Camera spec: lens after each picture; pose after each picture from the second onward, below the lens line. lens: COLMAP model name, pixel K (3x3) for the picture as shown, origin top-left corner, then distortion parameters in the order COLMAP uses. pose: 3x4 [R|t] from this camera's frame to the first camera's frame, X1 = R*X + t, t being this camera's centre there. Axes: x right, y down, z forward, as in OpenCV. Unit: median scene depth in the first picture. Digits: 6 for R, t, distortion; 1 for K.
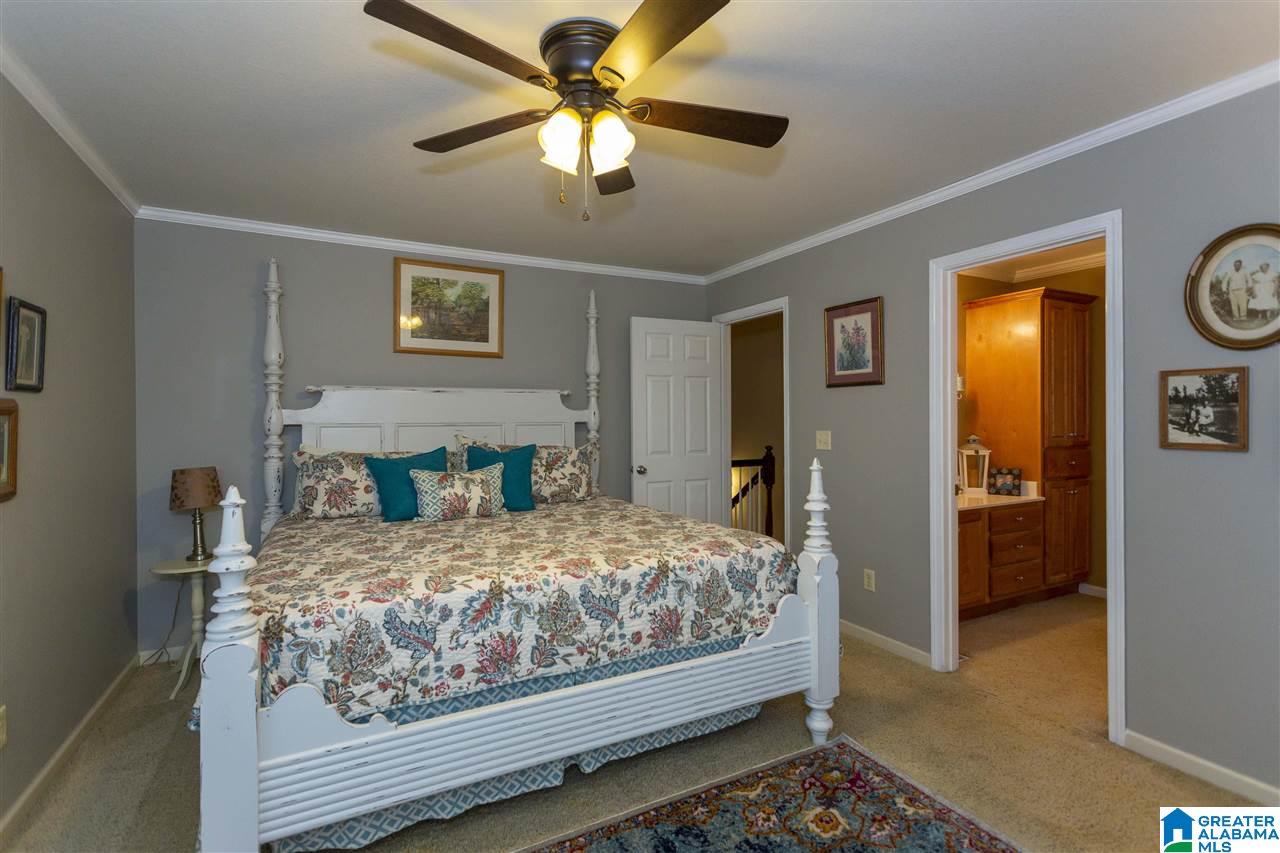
lens RADIAL K [[610.2, 0, 645.5], [0, 610.2, 413.6], [0, 0, 1]] dist [0.002726, 0.000487]
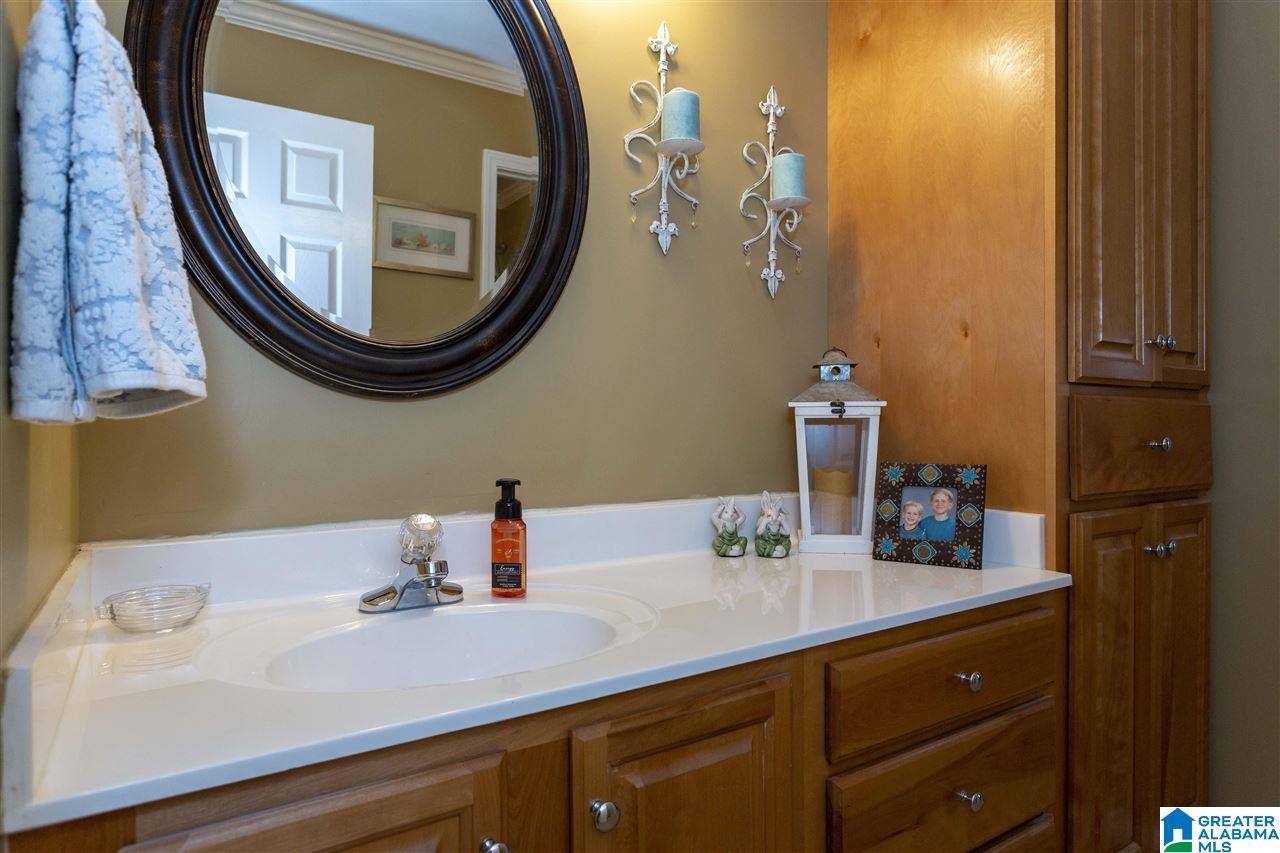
lens RADIAL K [[786.7, 0, 638.1], [0, 786.7, 433.1], [0, 0, 1]] dist [-0.000651, 0.000427]
pose [[0.994407, 0.002834, 0.105578, 0.424026], [-0.003611, 0.999968, 0.007162, 0.074165], [-0.105554, -0.007503, 0.994385, 0.668594]]
